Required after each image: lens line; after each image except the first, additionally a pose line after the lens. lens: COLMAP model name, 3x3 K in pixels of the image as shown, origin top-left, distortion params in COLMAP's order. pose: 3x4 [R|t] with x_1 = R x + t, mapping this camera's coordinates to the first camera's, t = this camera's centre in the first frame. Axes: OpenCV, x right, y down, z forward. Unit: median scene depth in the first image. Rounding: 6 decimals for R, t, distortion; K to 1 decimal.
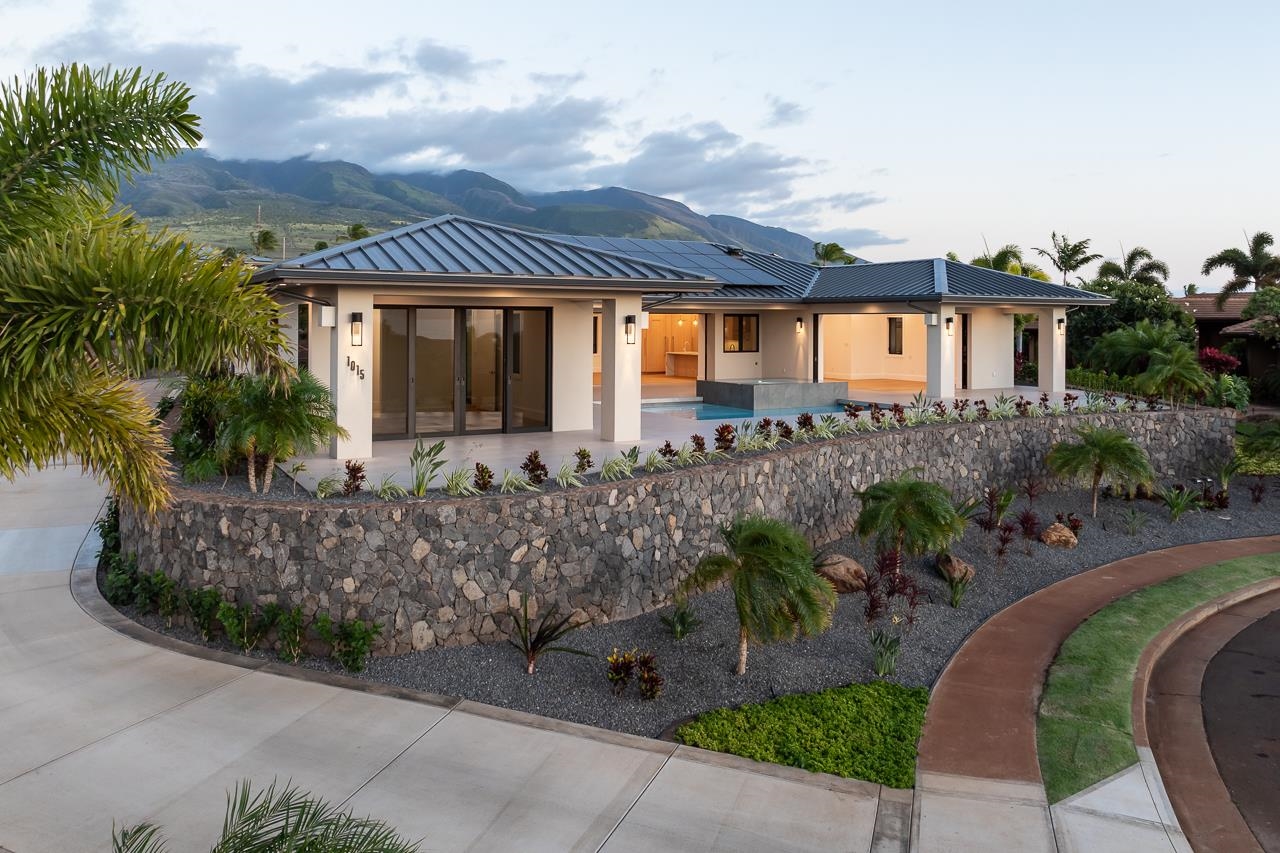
lens RADIAL K [[969.2, 0, 649.6], [0, 969.2, 364.5], [0, 0, 1]] dist [-0.014567, -0.023663]
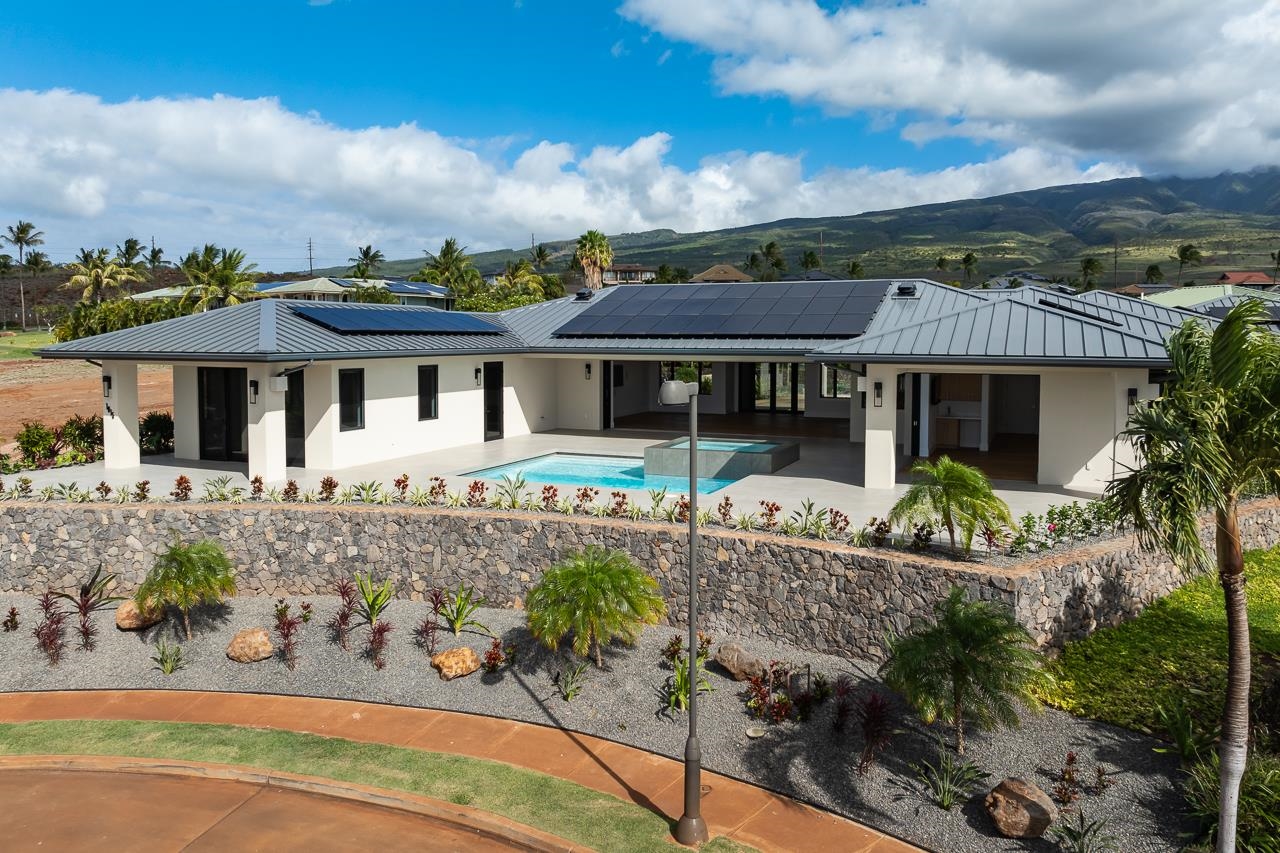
lens RADIAL K [[897.2, 0, 642.0], [0, 897.2, 422.6], [0, 0, 1]] dist [-0.021462, -0.005293]
pose [[0.611515, 0.073864, -0.787778, 1.522717], [-0.037005, 0.997213, 0.064776, -0.114122], [0.790367, -0.010460, 0.612544, 0.901313]]
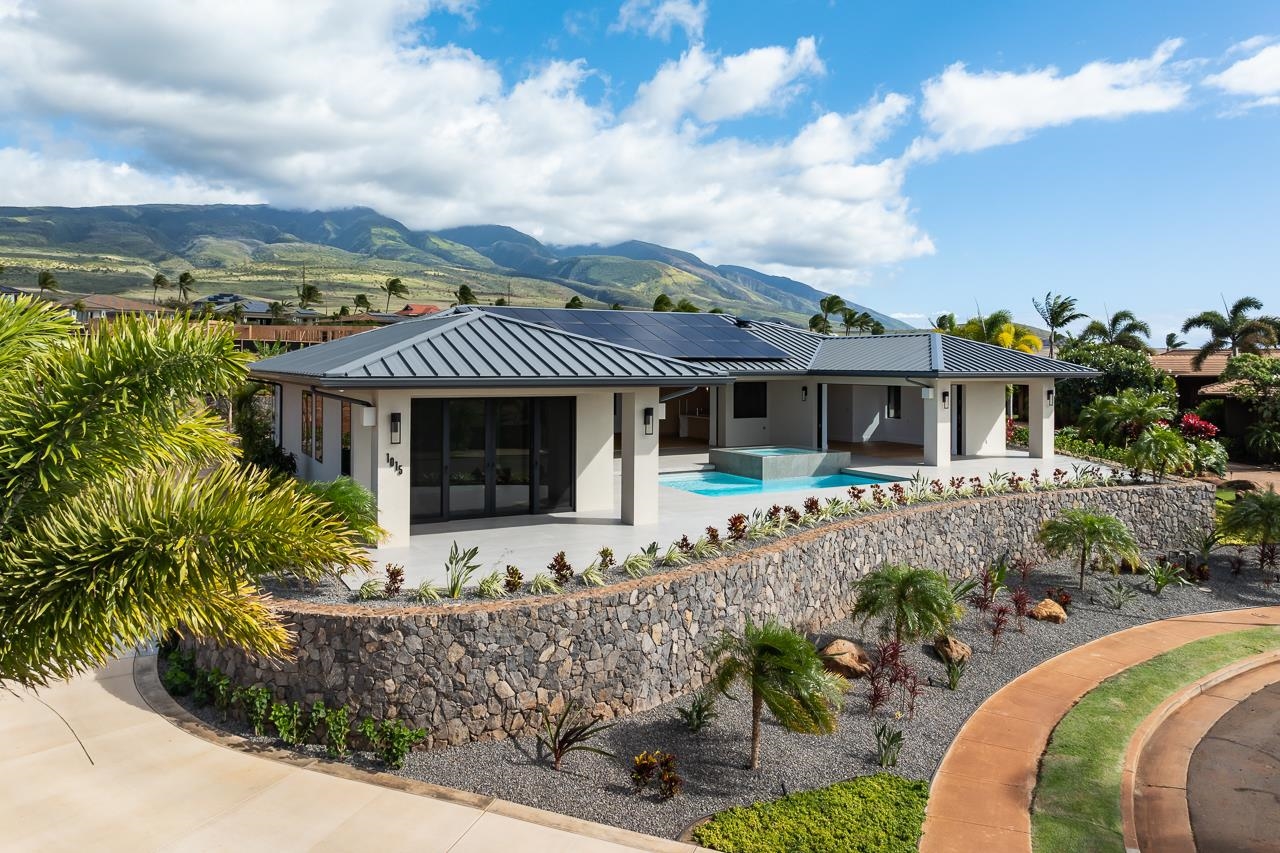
lens RADIAL K [[897.2, 0, 647.2], [0, 897.2, 414.4], [0, 0, 1]] dist [-0.021462, -0.005293]
pose [[0.999834, -0.001172, -0.018159, -0.004228], [0.001356, 0.999948, 0.010147, -0.069857], [0.018146, -0.010170, 0.999784, 0.008733]]
